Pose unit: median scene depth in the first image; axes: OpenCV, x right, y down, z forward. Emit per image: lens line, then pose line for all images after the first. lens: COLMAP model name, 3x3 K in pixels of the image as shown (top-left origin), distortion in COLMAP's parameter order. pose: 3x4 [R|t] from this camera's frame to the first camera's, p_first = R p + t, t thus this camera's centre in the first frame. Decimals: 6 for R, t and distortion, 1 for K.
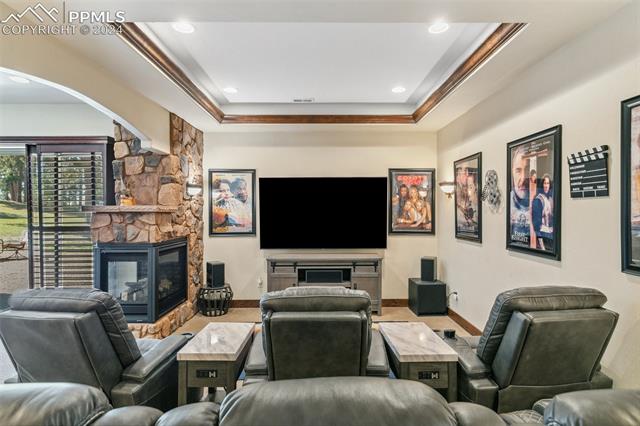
lens RADIAL K [[342.1, 0, 320.0], [0, 342.1, 213.0], [0, 0, 1]] dist [0.000133, 0.000037]
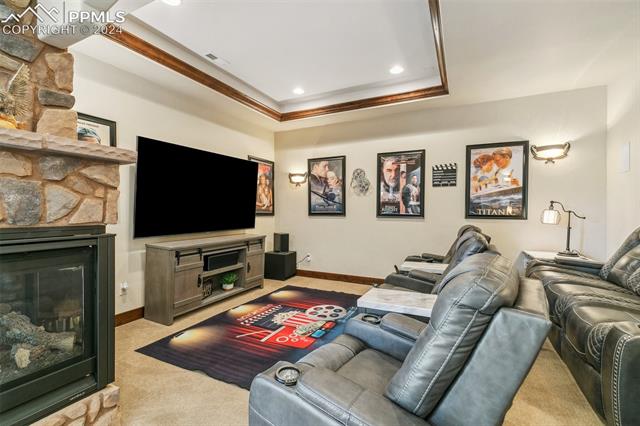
lens RADIAL K [[288.1, 0, 320.0], [0, 288.1, 213.0], [0, 0, 1]] dist [0.002761, 0.000184]
pose [[0.452700, -0.004458, 0.891652, -0.727528], [-0.000436, 0.999986, 0.005221, 0.068988], [-0.891663, -0.002753, 0.452691, 0.542018]]
